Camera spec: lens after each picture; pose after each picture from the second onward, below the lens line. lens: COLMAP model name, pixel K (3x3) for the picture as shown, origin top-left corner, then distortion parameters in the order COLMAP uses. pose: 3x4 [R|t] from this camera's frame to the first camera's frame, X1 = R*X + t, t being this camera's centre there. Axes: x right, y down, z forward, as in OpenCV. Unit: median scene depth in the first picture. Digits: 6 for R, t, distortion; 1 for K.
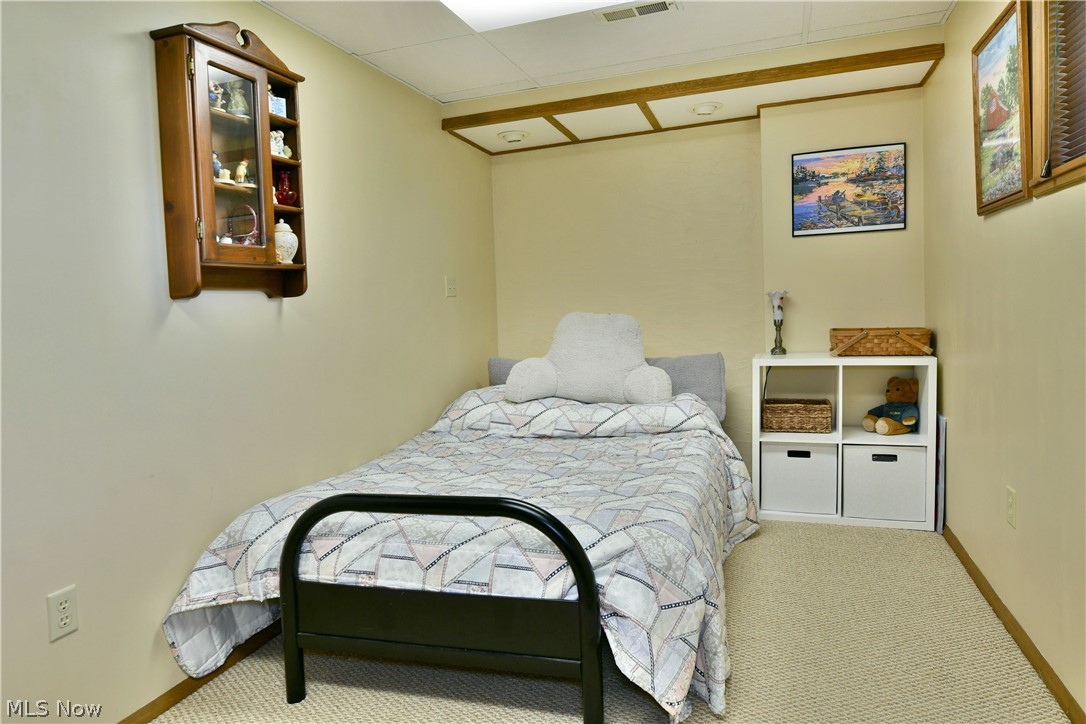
lens RADIAL K [[677.6, 0, 541.8], [0, 677.6, 331.2], [0, 0, 1]] dist [-0.008795, -0.002424]
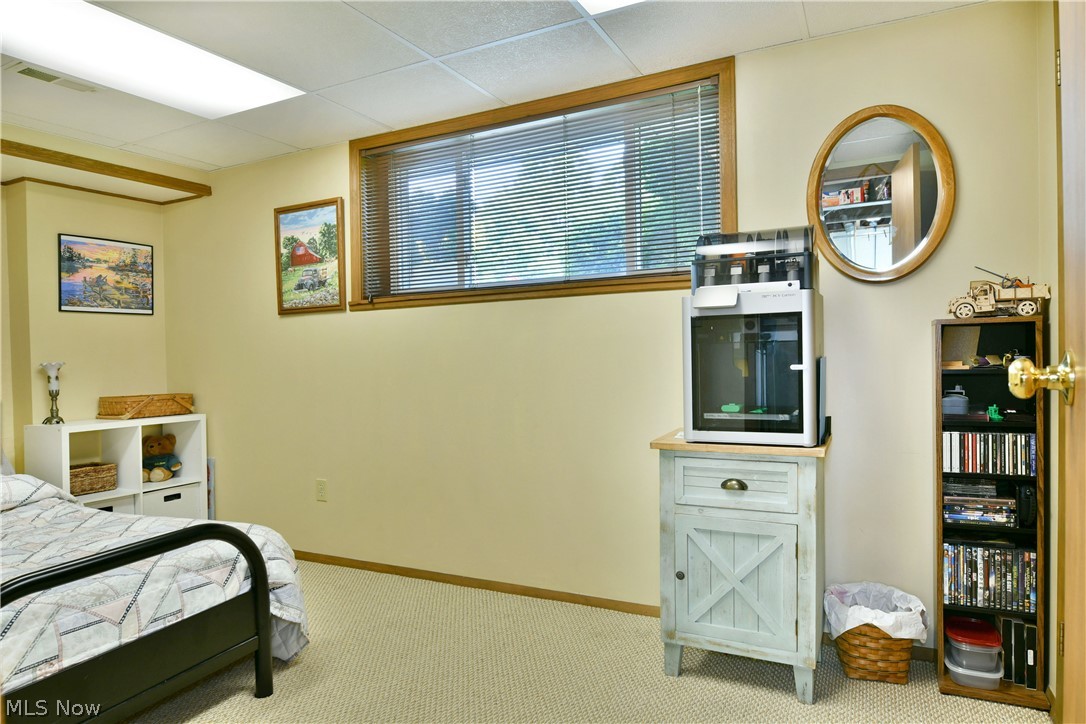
lens RADIAL K [[670.6, 0, 543.0], [0, 670.6, 362.0], [0, 0, 1]] dist [-0.006368, -0.003068]
pose [[0.147720, 0.029166, 0.988599, -0.565173], [0.060345, 0.997437, -0.038444, 0.025161], [-0.987187, 0.065336, 0.145581, 0.121569]]
